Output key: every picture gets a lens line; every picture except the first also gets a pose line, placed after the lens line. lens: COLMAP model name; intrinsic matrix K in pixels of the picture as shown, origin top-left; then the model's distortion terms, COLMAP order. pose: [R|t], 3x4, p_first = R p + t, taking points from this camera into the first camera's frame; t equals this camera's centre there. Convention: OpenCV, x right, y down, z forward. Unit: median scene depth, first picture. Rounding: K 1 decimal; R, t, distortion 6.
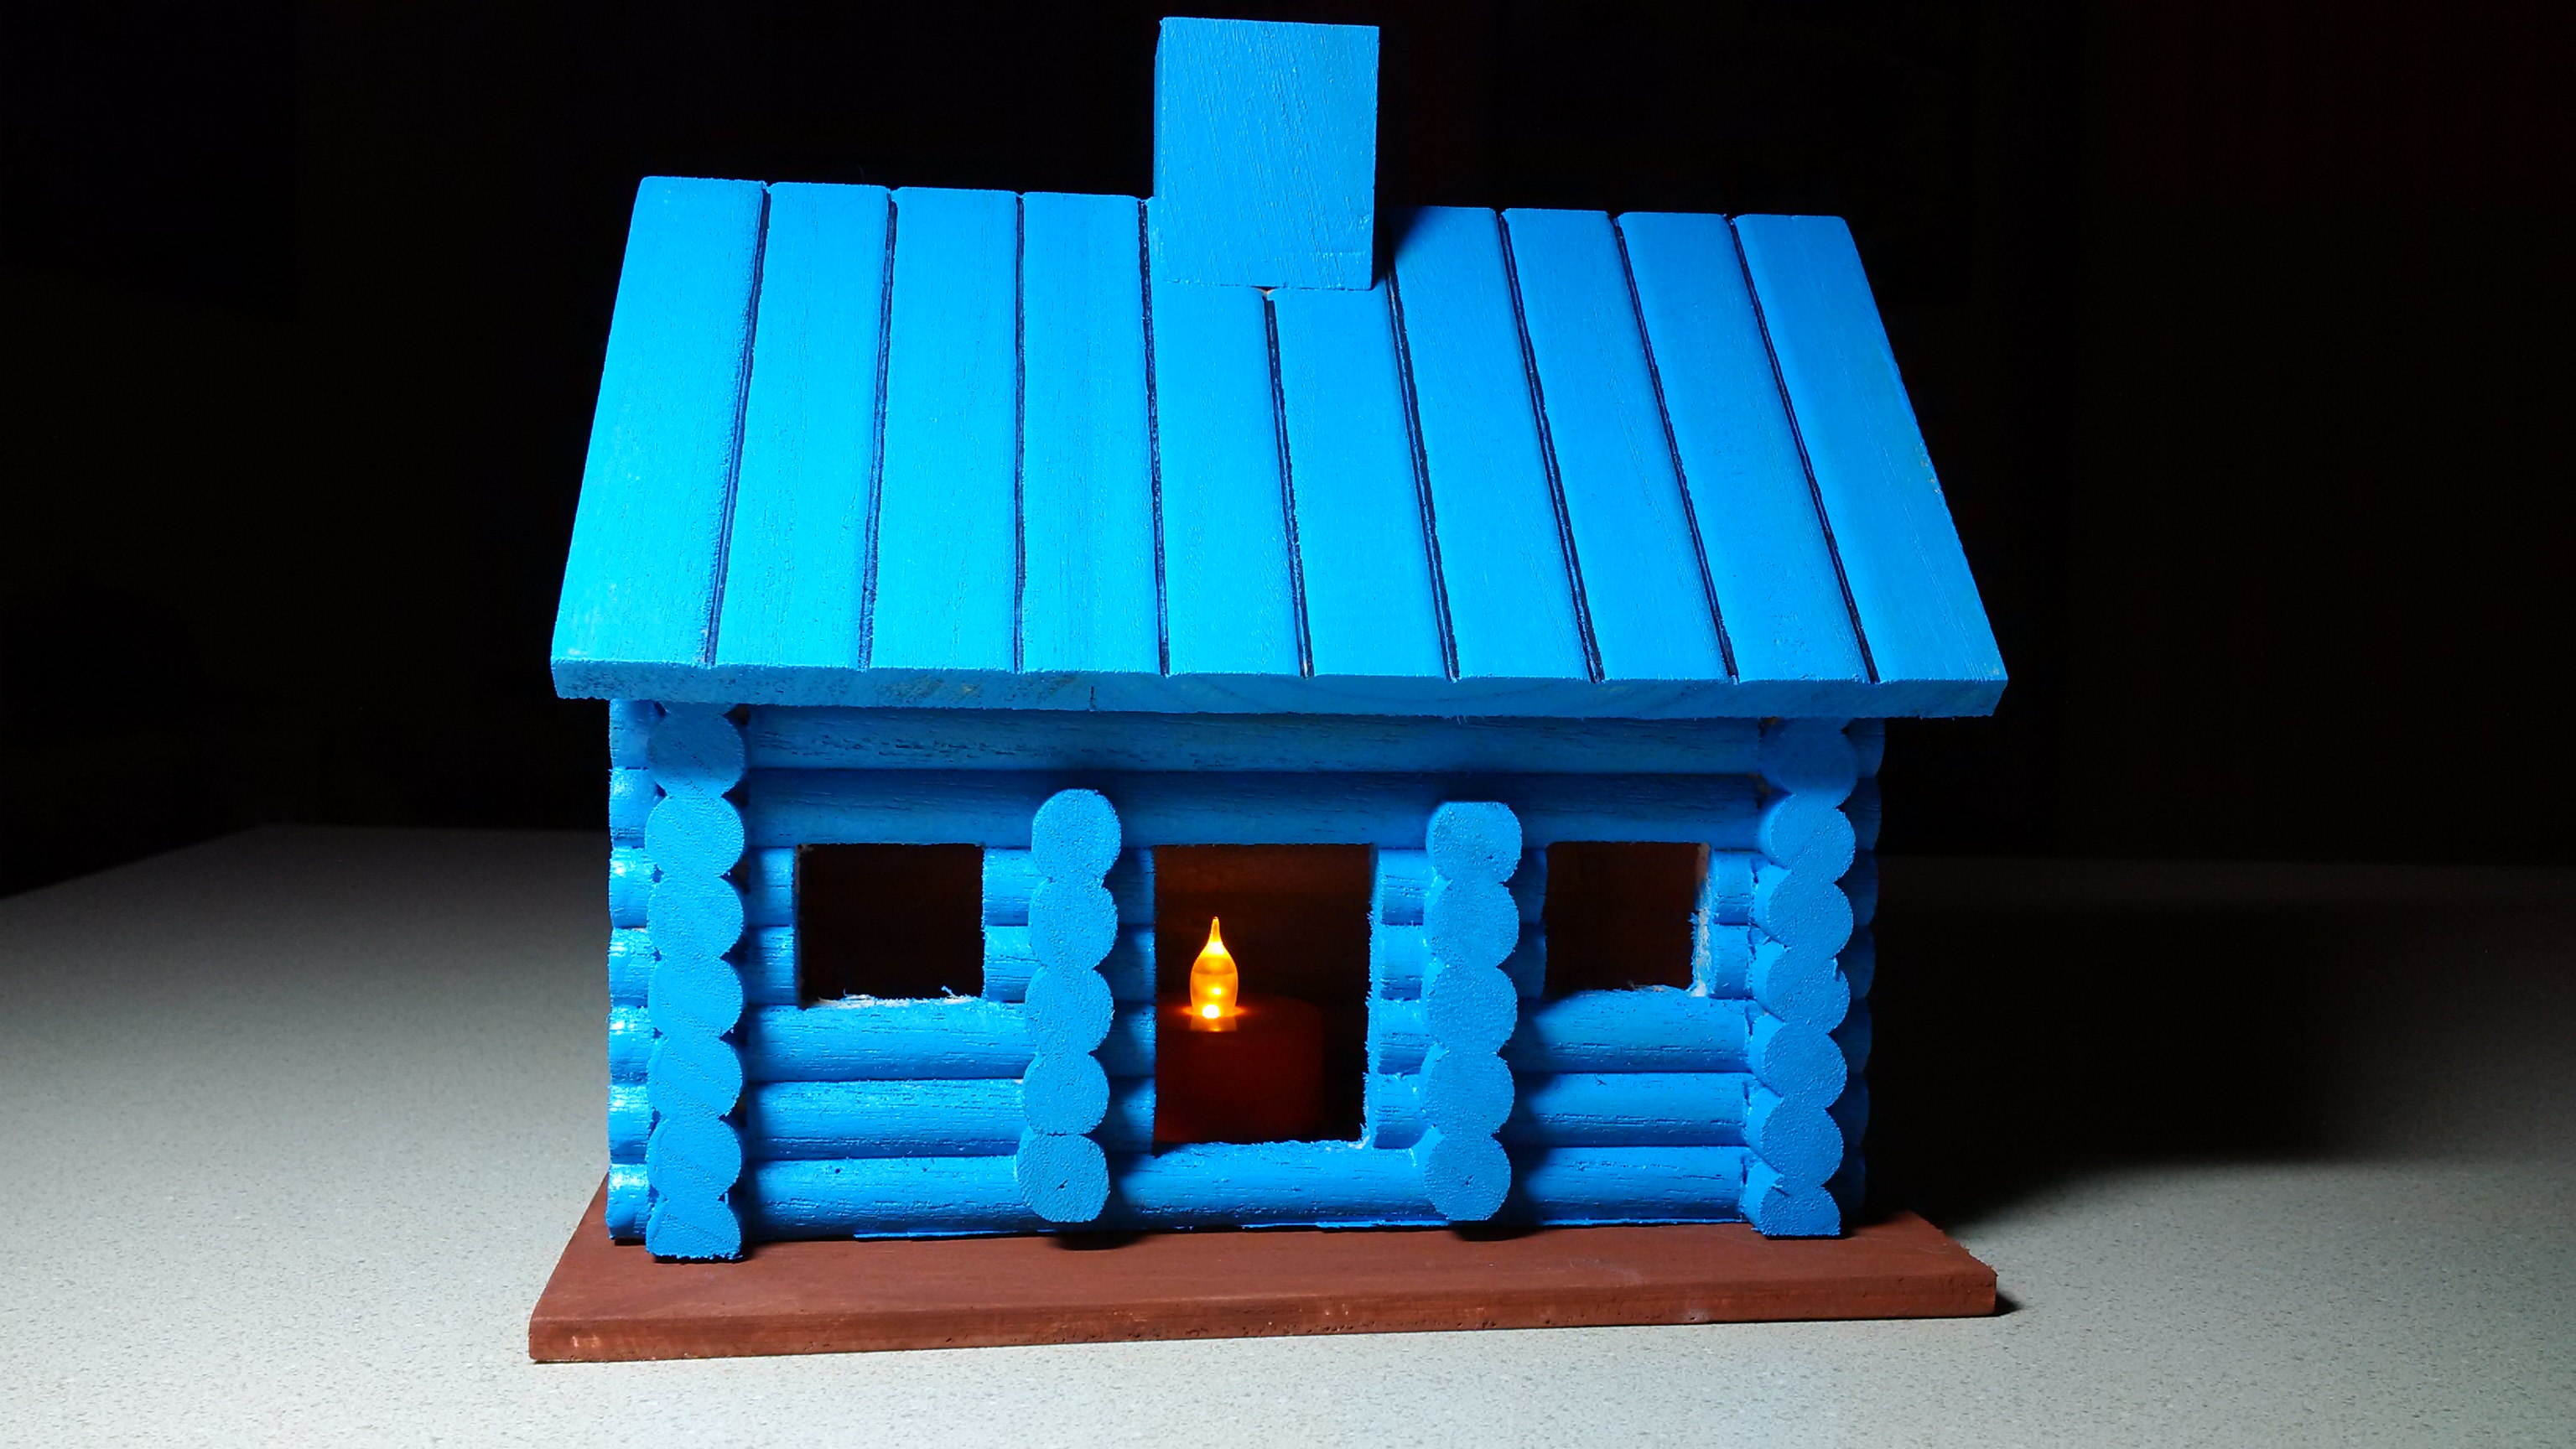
lens RADIAL K [[2433.3, 0, 1288.0], [0, 2433.3, 724.5], [0, 0, 1]] dist [0.186077, 0.001043]
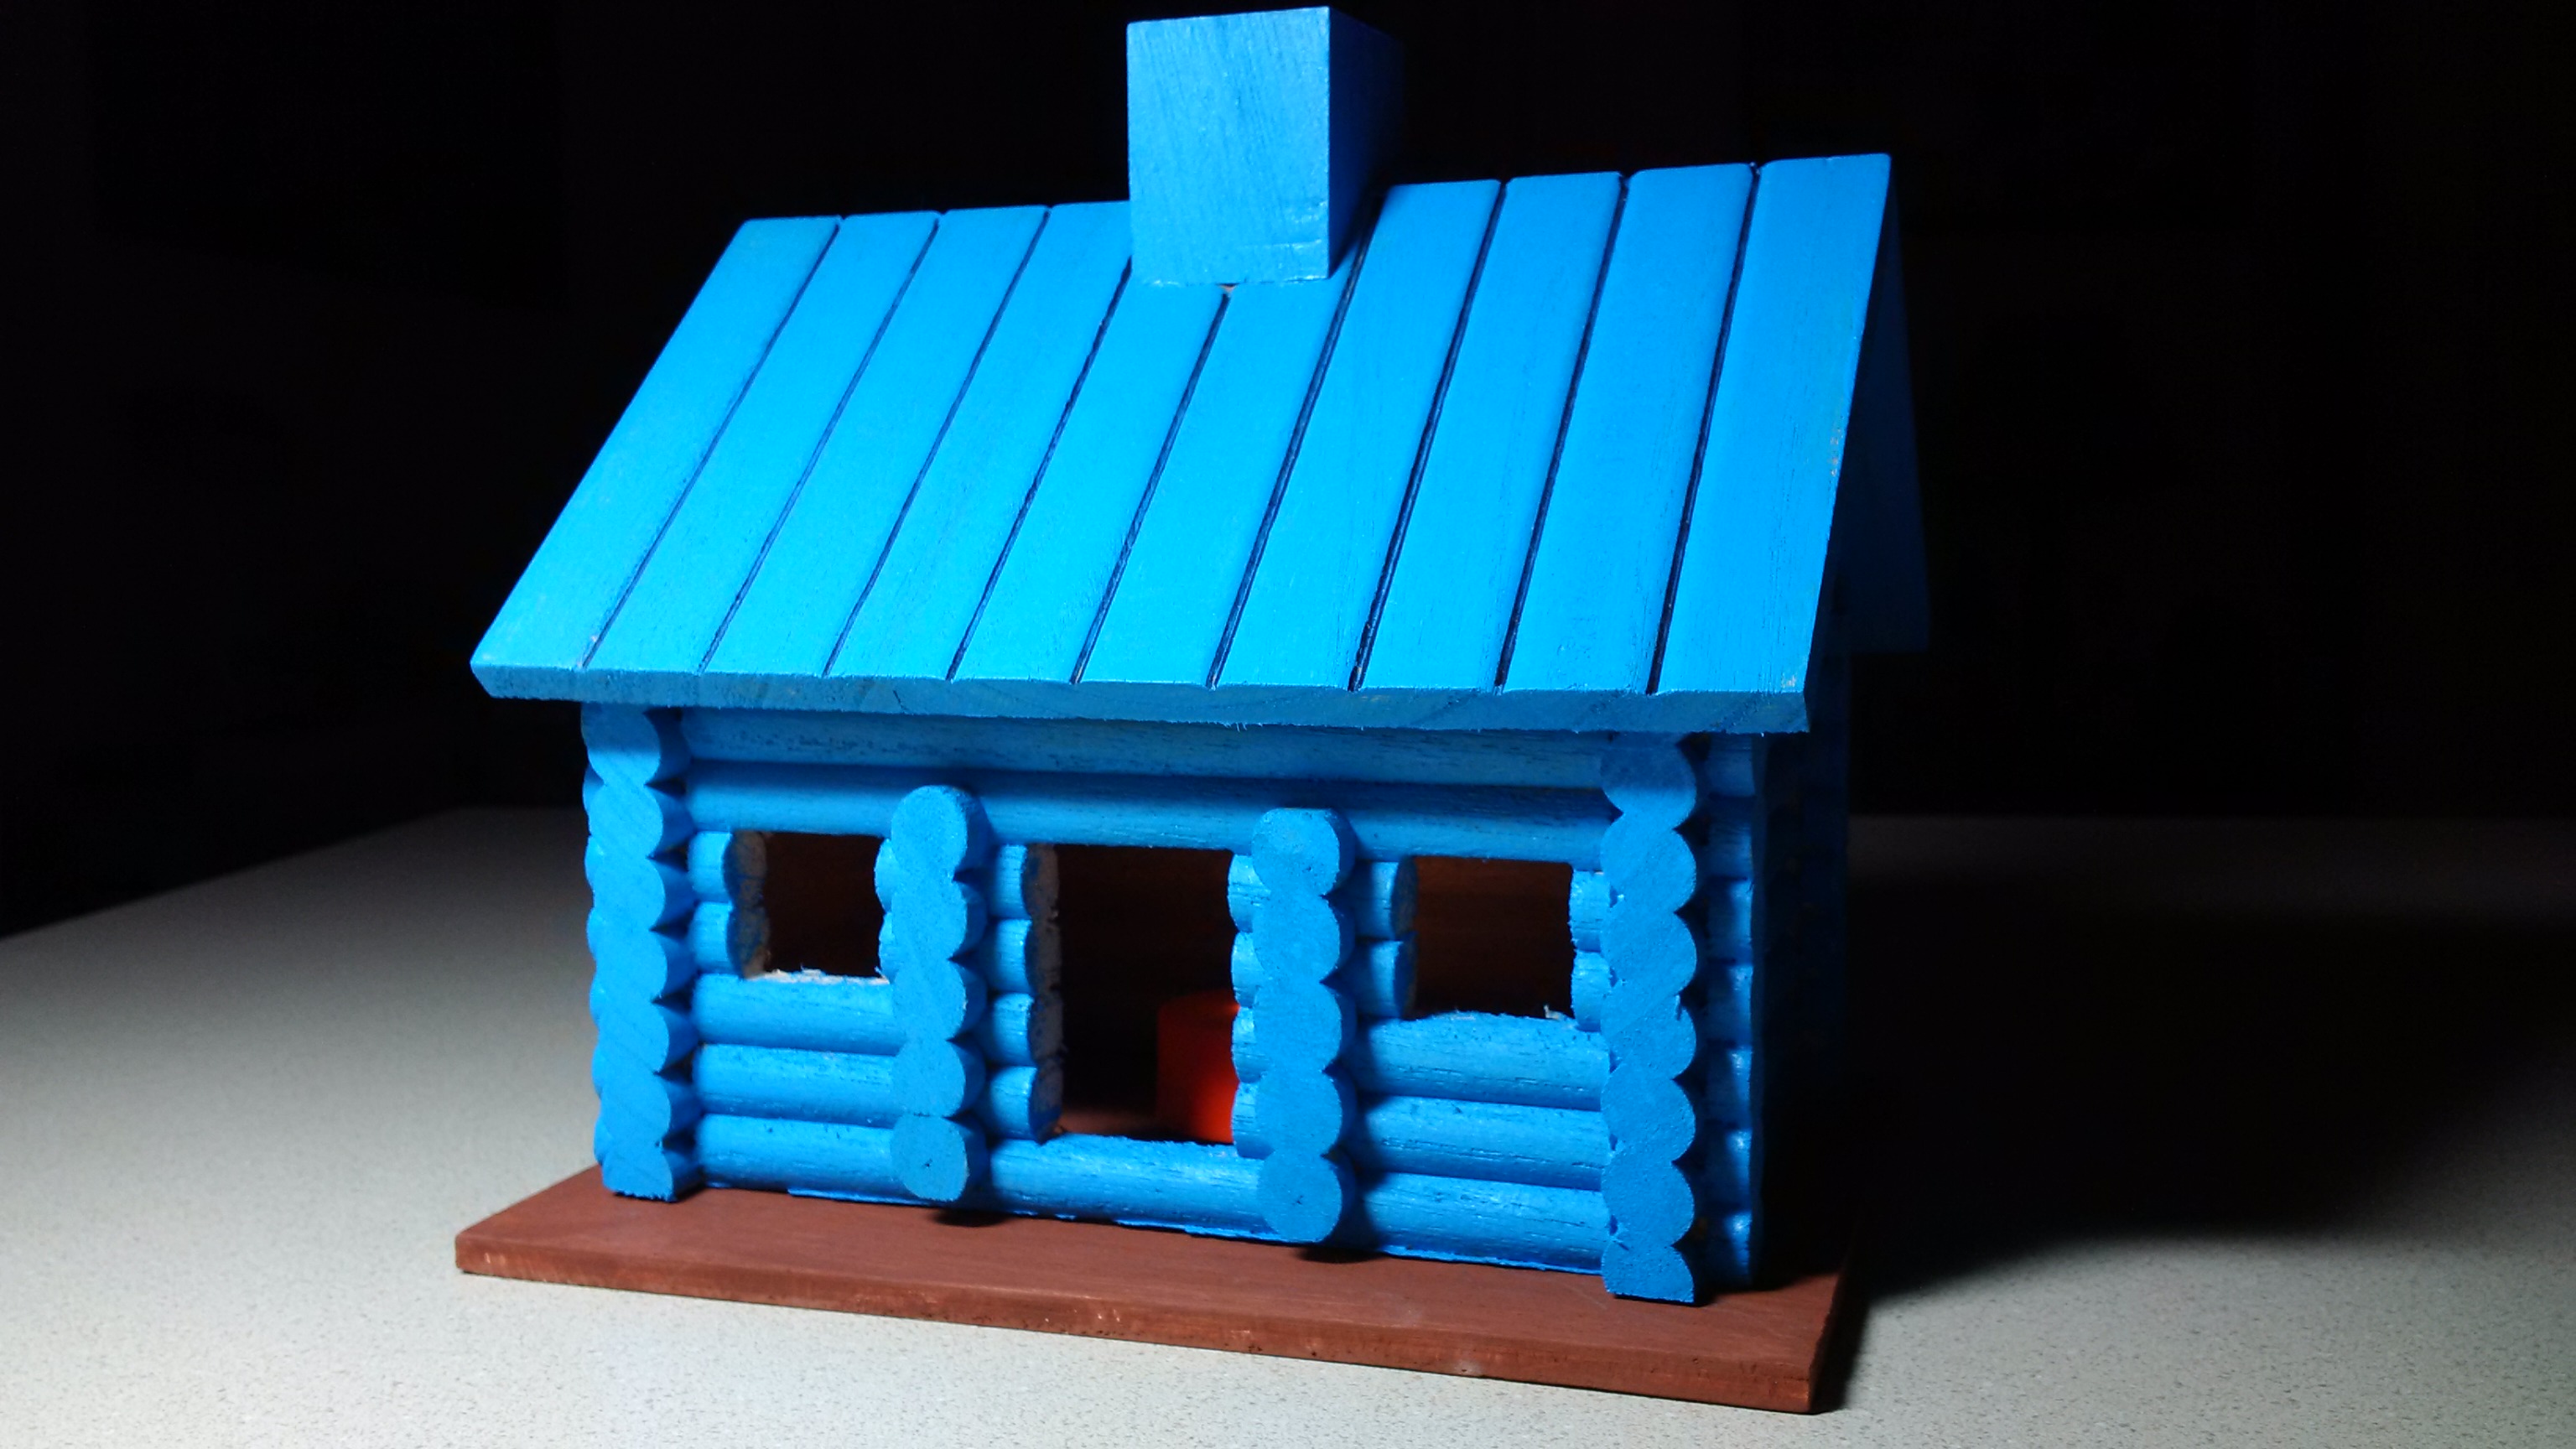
lens RADIAL K [[2433.3, 0, 1288.0], [0, 2433.3, 724.5], [0, 0, 1]] dist [0.186077, 0.001043]
pose [[0.889189, 0.016914, -0.457227, 0.517961], [-0.008171, 0.999744, 0.021094, -0.023146], [0.457467, -0.015021, 0.889100, 0.139264]]
